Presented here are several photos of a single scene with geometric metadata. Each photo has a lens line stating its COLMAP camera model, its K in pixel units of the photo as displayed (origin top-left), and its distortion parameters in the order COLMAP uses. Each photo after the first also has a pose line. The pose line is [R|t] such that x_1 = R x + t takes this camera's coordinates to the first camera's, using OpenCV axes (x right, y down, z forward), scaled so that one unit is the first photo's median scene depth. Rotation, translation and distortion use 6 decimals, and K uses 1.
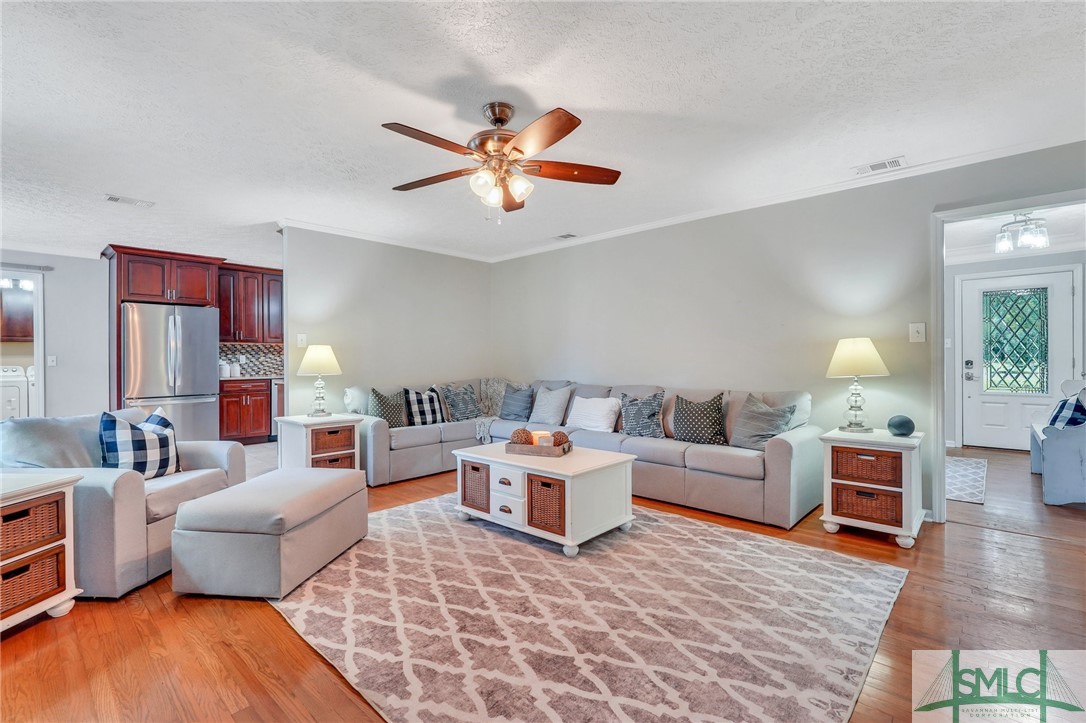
lens RADIAL K [[478.9, 0, 542.1], [0, 478.9, 360.0], [0, 0, 1]] dist [-0.004651, 0.005456]
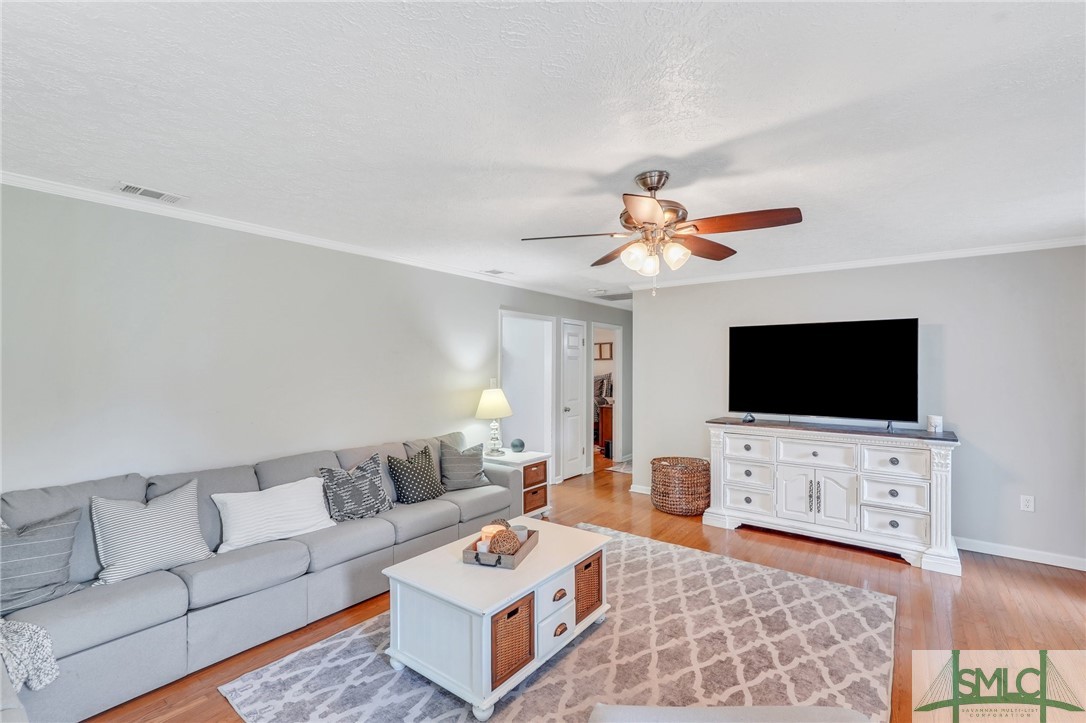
lens RADIAL K [[478.9, 0, 538.1], [0, 478.9, 368.6], [0, 0, 1]] dist [-0.004651, 0.005456]
pose [[-0.077182, 0.004857, 0.997005, -1.279443], [0.005139, 0.999977, -0.004473, -0.167434], [-0.997004, 0.004778, -0.077205, 1.629357]]
